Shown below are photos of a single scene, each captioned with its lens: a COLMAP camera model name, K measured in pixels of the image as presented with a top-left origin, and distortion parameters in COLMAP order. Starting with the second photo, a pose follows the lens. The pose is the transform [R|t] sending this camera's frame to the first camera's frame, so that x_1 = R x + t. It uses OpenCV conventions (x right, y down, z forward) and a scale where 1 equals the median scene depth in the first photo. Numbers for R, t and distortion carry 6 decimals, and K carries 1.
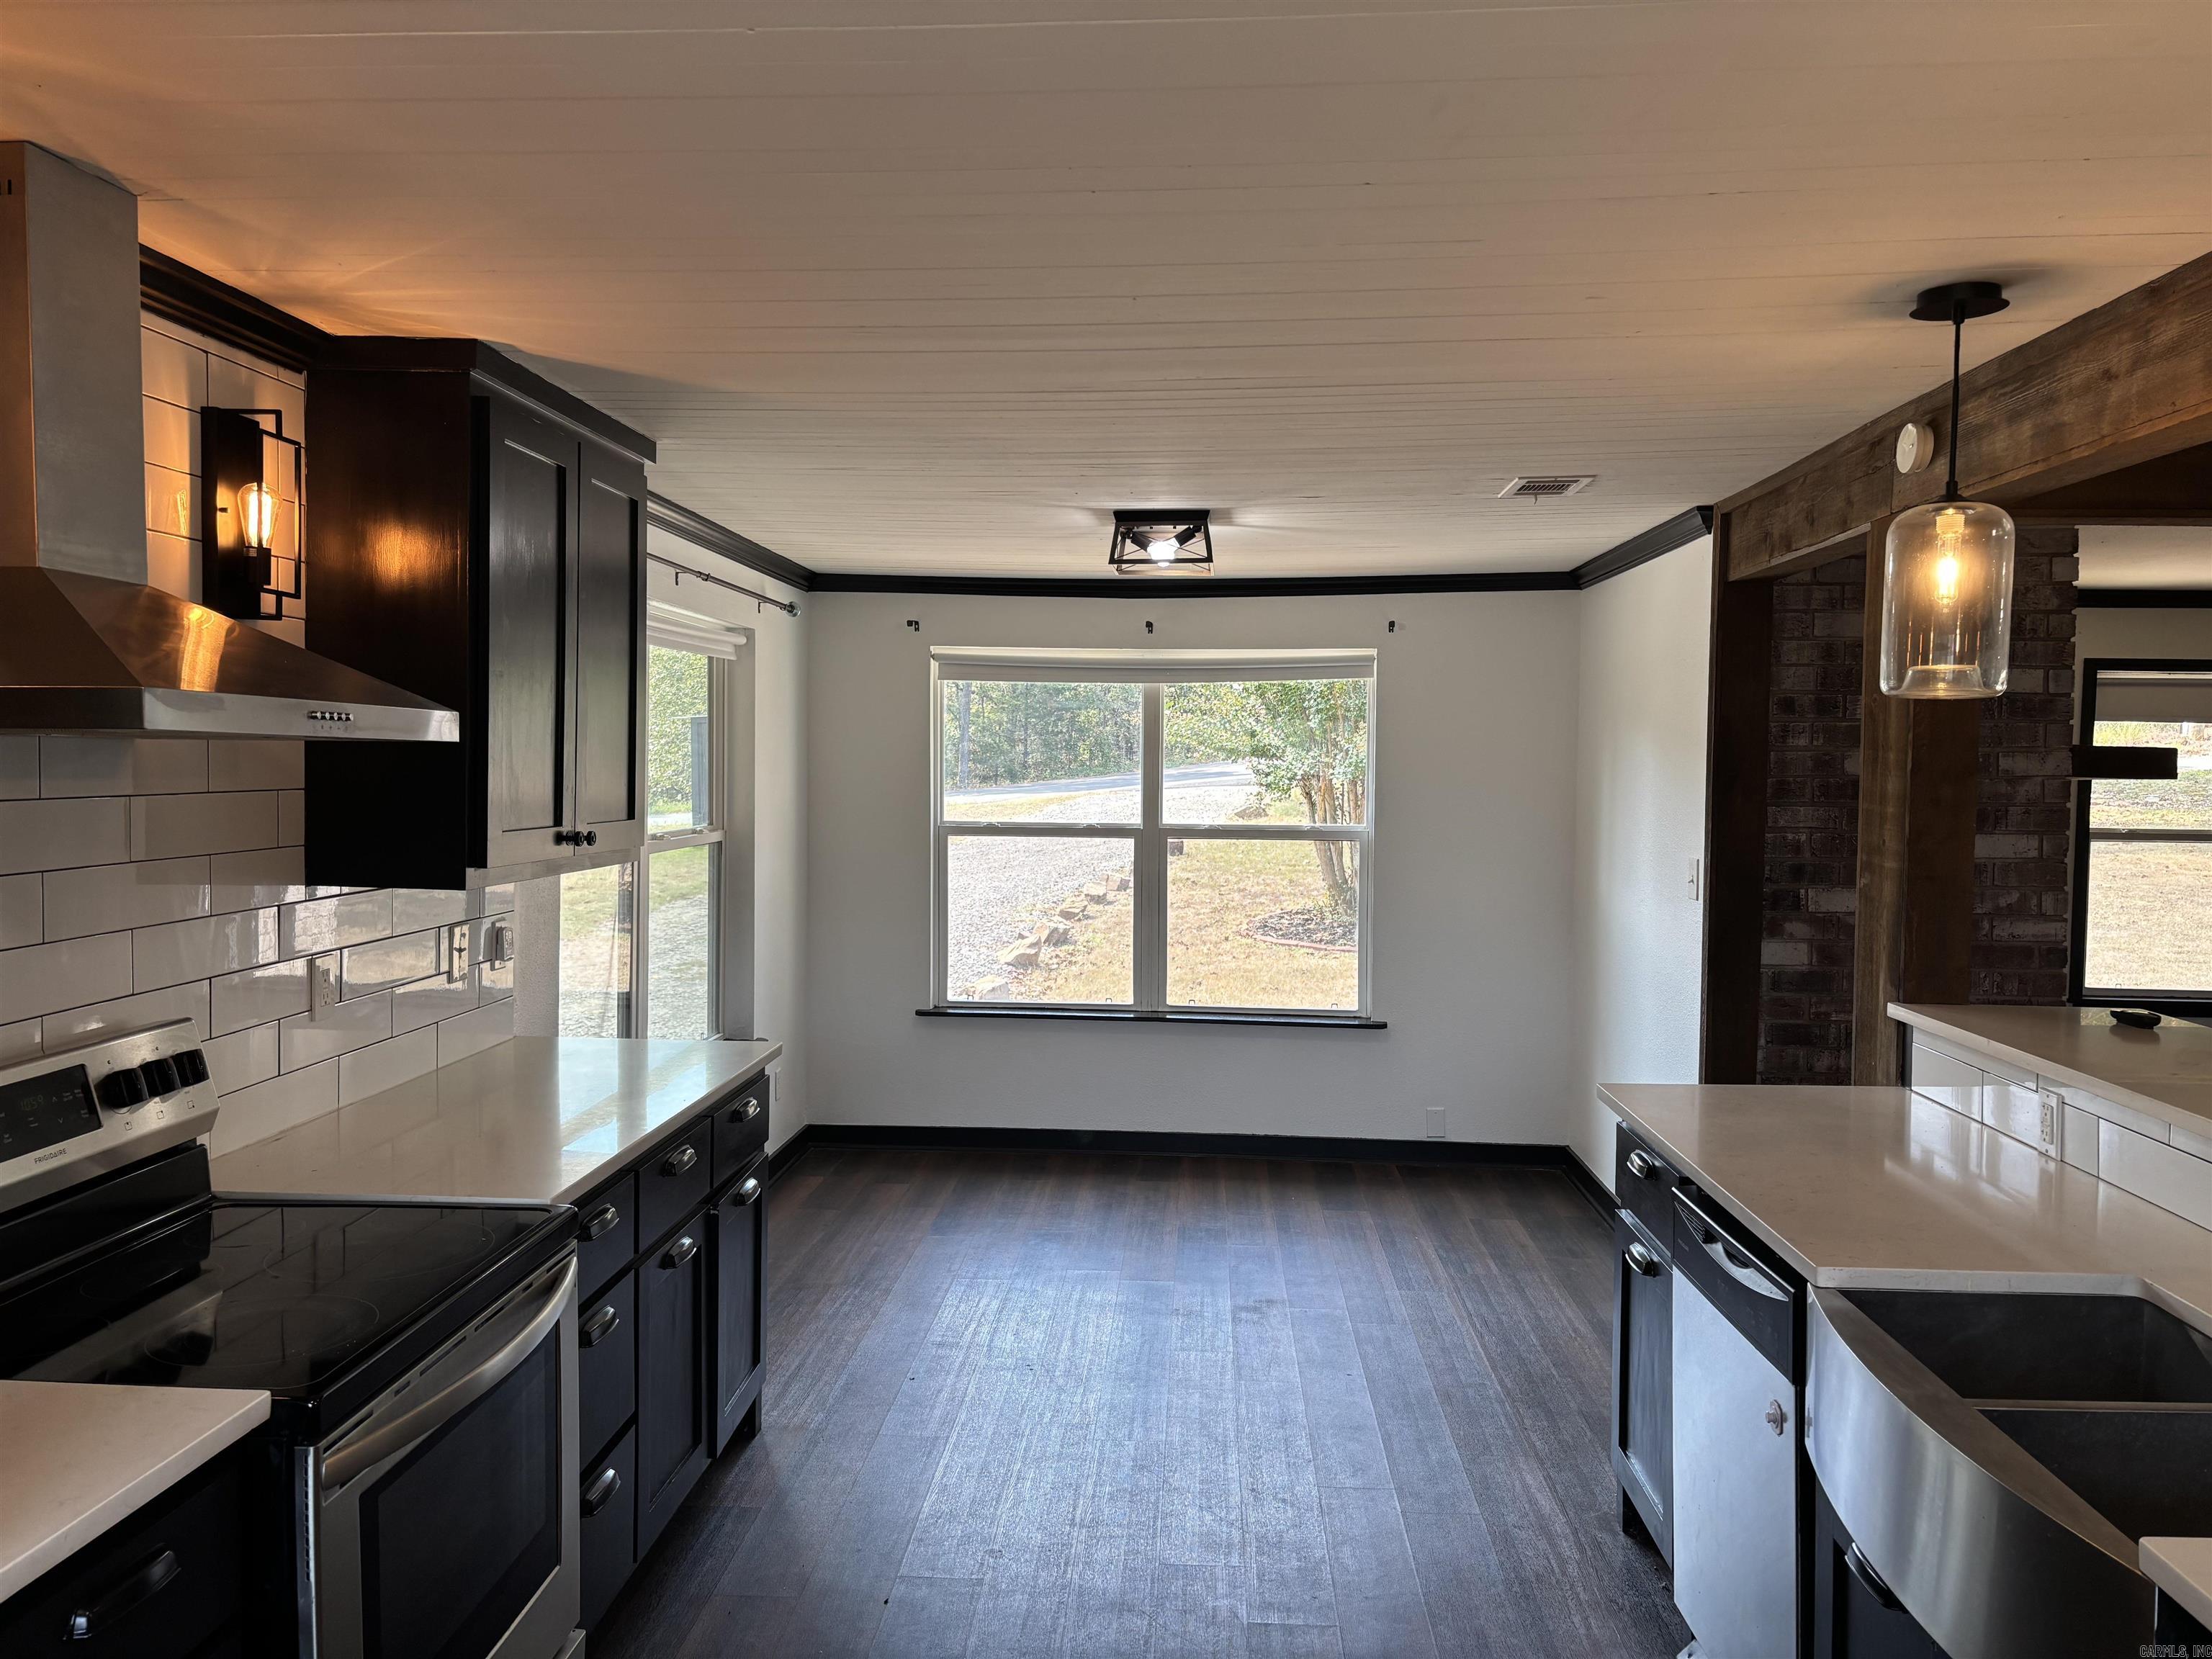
lens RADIAL K [[1666.5, 0, 1101.4], [0, 1666.5, 835.5], [0, 0, 1]] dist [0.054463, -0.057406]
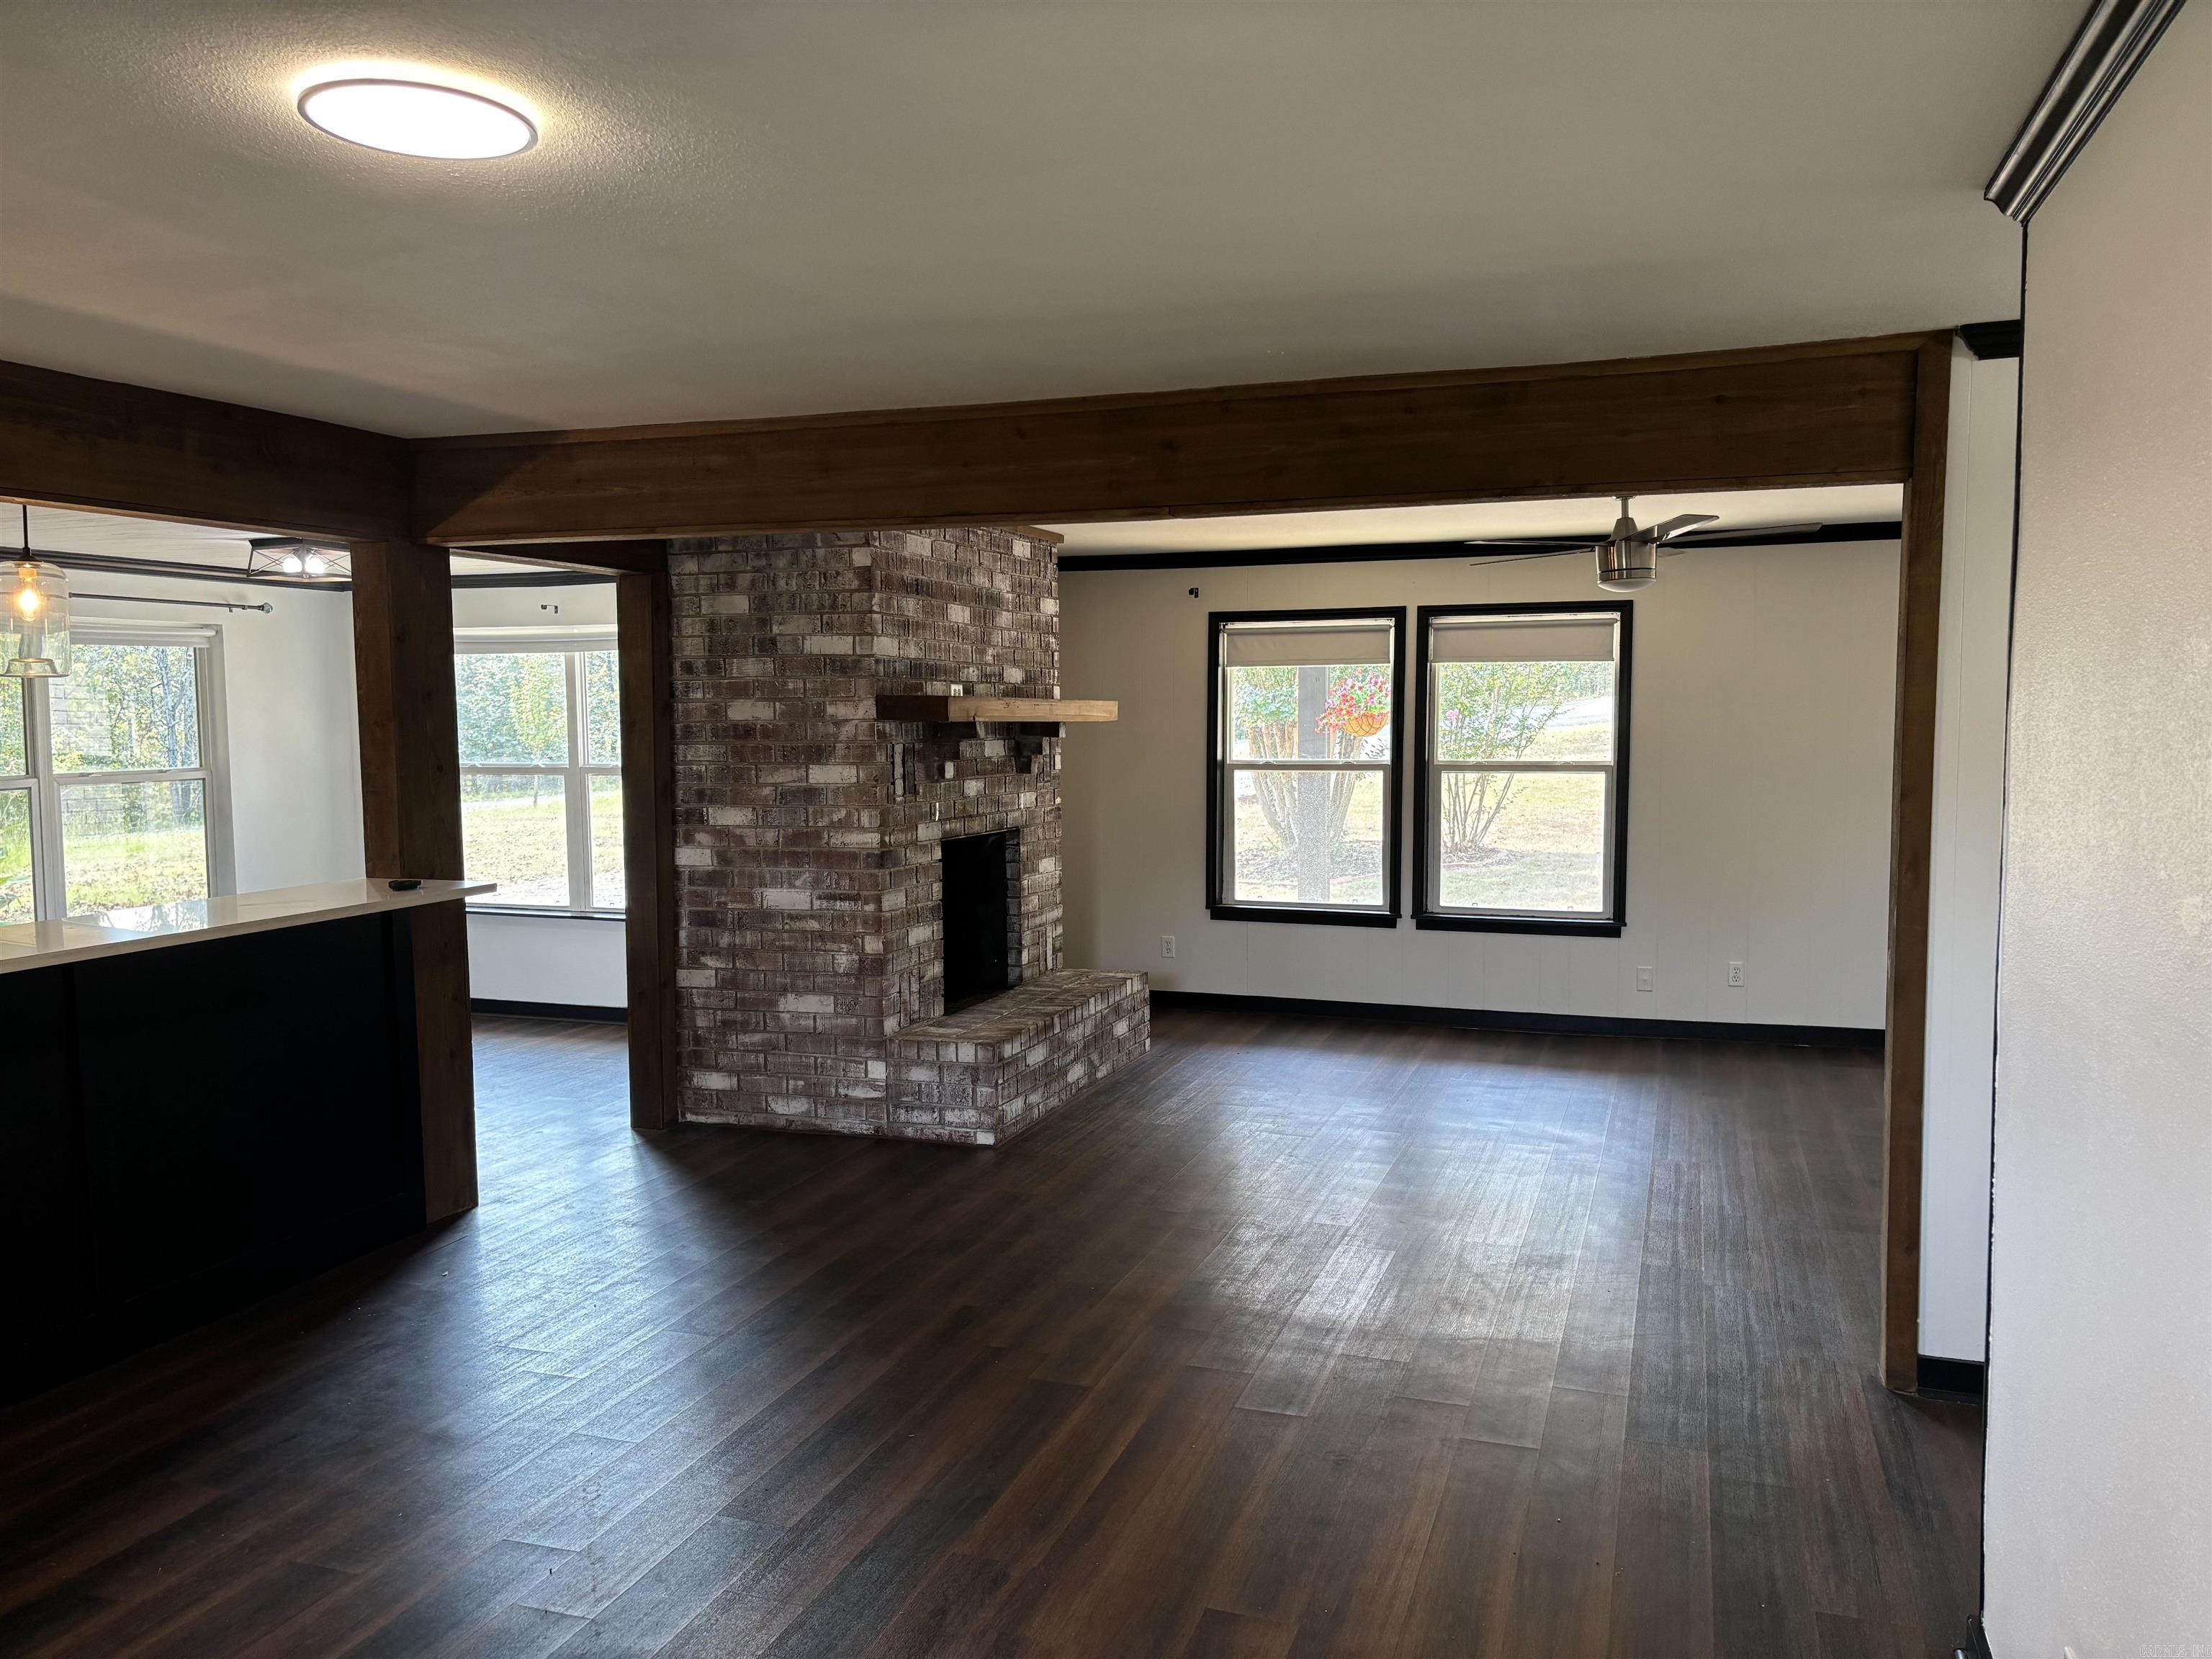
lens RADIAL K [[1666.5, 0, 1100.6], [0, 1666.5, 839.1], [0, 0, 1]] dist [0.054463, -0.057406]
pose [[0.960898, 0.002672, -0.276890, 1.071051], [0.006245, 0.999490, 0.031315, 0.017251], [0.276833, -0.031819, 0.960391, -0.168384]]
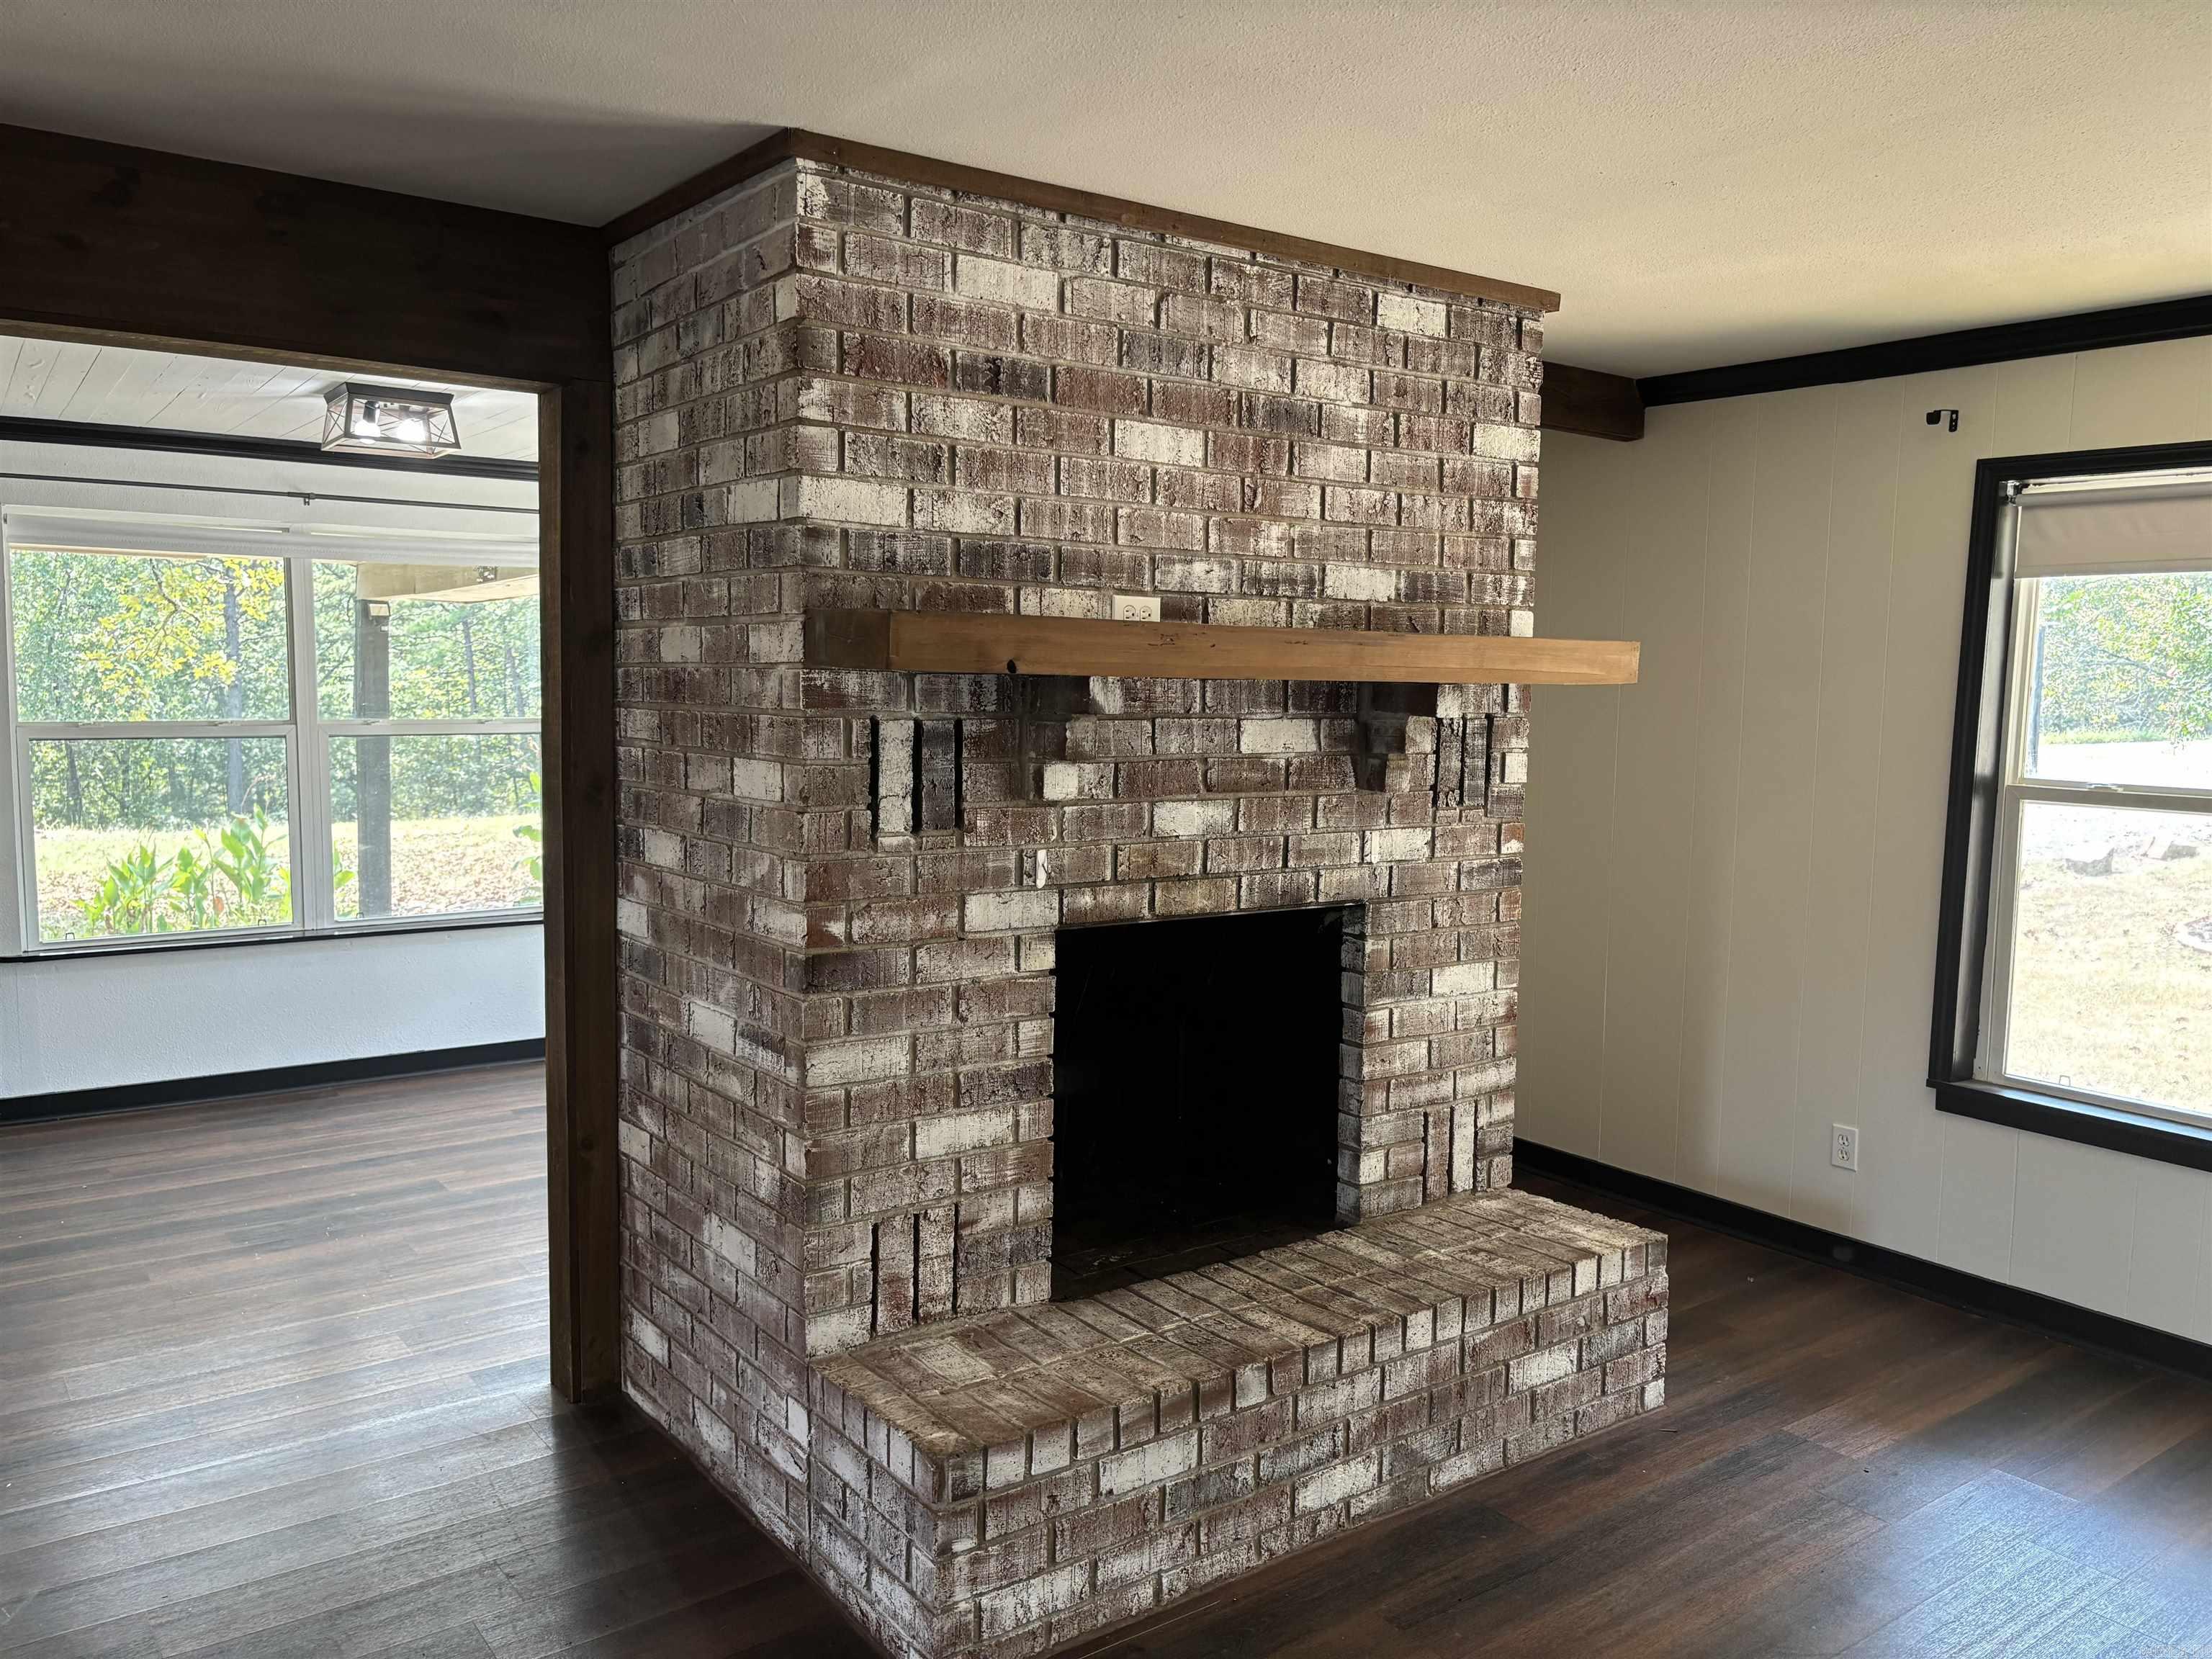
lens RADIAL K [[1666.5, 0, 1108.7], [0, 1666.5, 838.1], [0, 0, 1]] dist [0.054463, -0.057406]
pose [[0.643864, 0.073128, -0.761638, 1.062394], [-0.039978, 0.997278, 0.061956, -0.014605], [0.764095, -0.009442, 0.645034, 0.699127]]
